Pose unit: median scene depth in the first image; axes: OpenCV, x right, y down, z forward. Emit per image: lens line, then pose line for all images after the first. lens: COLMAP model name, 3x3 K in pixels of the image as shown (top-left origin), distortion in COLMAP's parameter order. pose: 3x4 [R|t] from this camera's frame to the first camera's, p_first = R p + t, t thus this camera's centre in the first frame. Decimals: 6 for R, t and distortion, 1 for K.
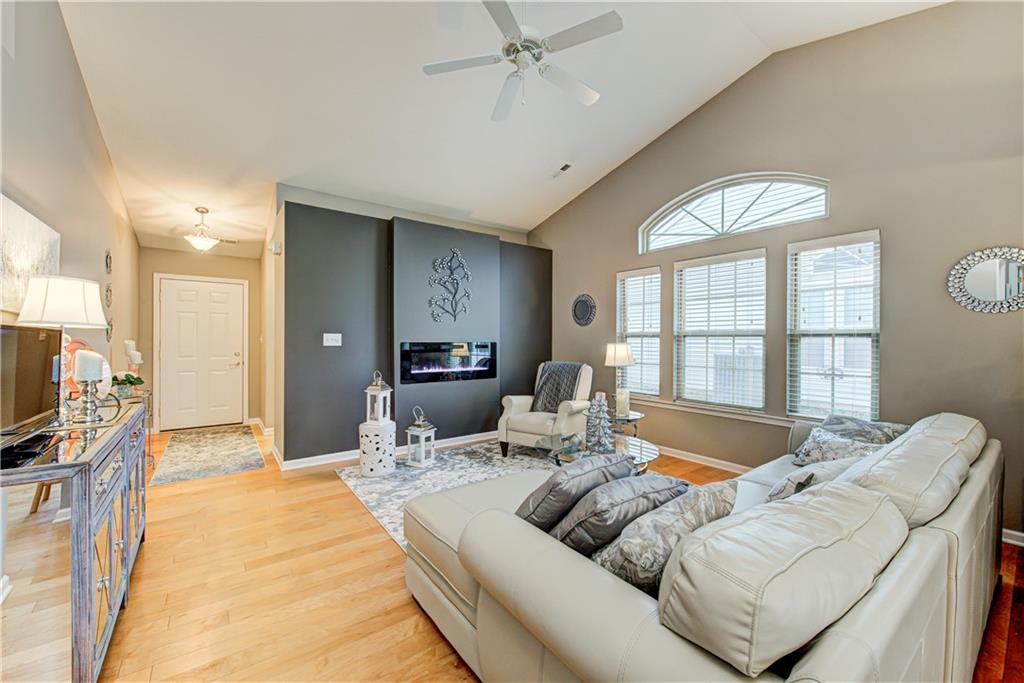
lens RADIAL K [[400.4, 0, 515.4], [0, 400.4, 344.9], [0, 0, 1]] dist [-0.002395, -0.001402]
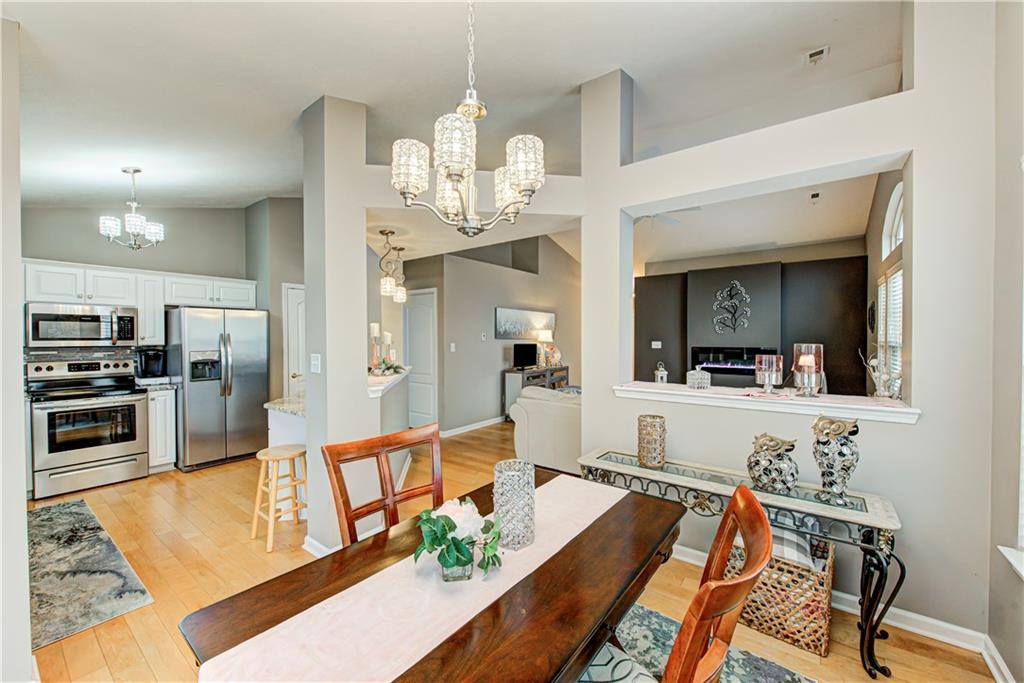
lens RADIAL K [[400.4, 0, 512.2], [0, 400.4, 339.9], [0, 0, 1]] dist [-0.002395, -0.001402]
pose [[0.282345, -0.002319, -0.959310, 1.059127], [0.003579, 0.999993, -0.001364, -0.034955], [0.959306, -0.003048, 0.282351, -0.159994]]
